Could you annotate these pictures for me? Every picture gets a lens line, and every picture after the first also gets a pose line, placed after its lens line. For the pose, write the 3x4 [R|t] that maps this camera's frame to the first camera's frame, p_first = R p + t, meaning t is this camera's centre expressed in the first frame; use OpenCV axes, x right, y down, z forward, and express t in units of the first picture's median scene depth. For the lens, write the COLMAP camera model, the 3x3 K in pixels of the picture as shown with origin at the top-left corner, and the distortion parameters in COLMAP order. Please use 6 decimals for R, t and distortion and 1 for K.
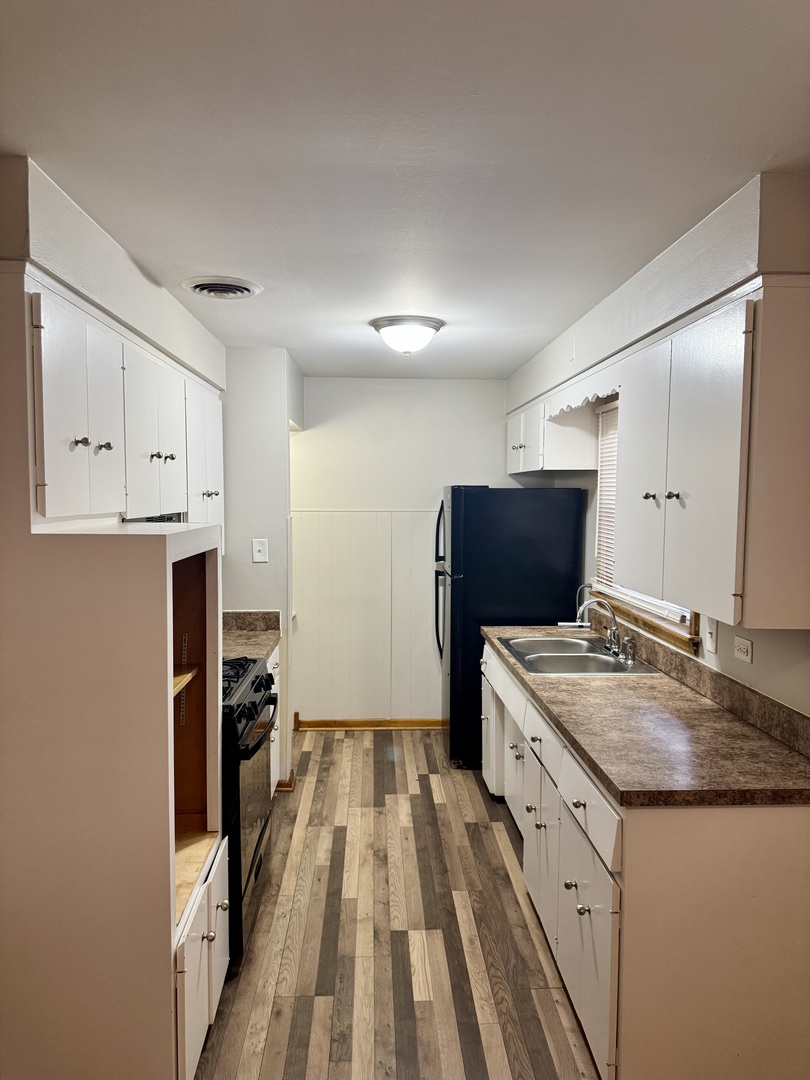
lens RADIAL K [[764.2, 0, 406.5], [0, 764.2, 546.4], [0, 0, 1]] dist [0.016510, -0.021302]
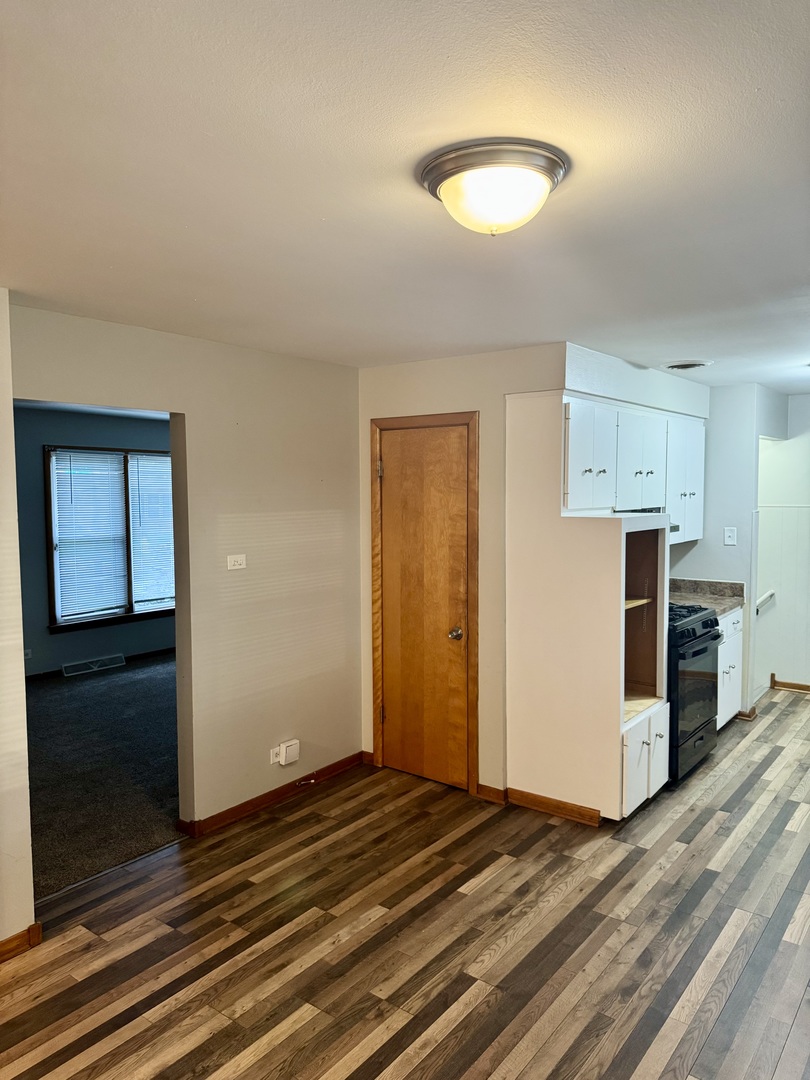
lens RADIAL K [[764.2, 0, 404.2], [0, 764.2, 543.7], [0, 0, 1]] dist [0.016510, -0.021302]
pose [[0.760789, 0.030971, -0.648260, 0.335819], [-0.033323, 0.999407, 0.008640, 0.034133], [0.648144, 0.015029, 0.761370, -0.542567]]
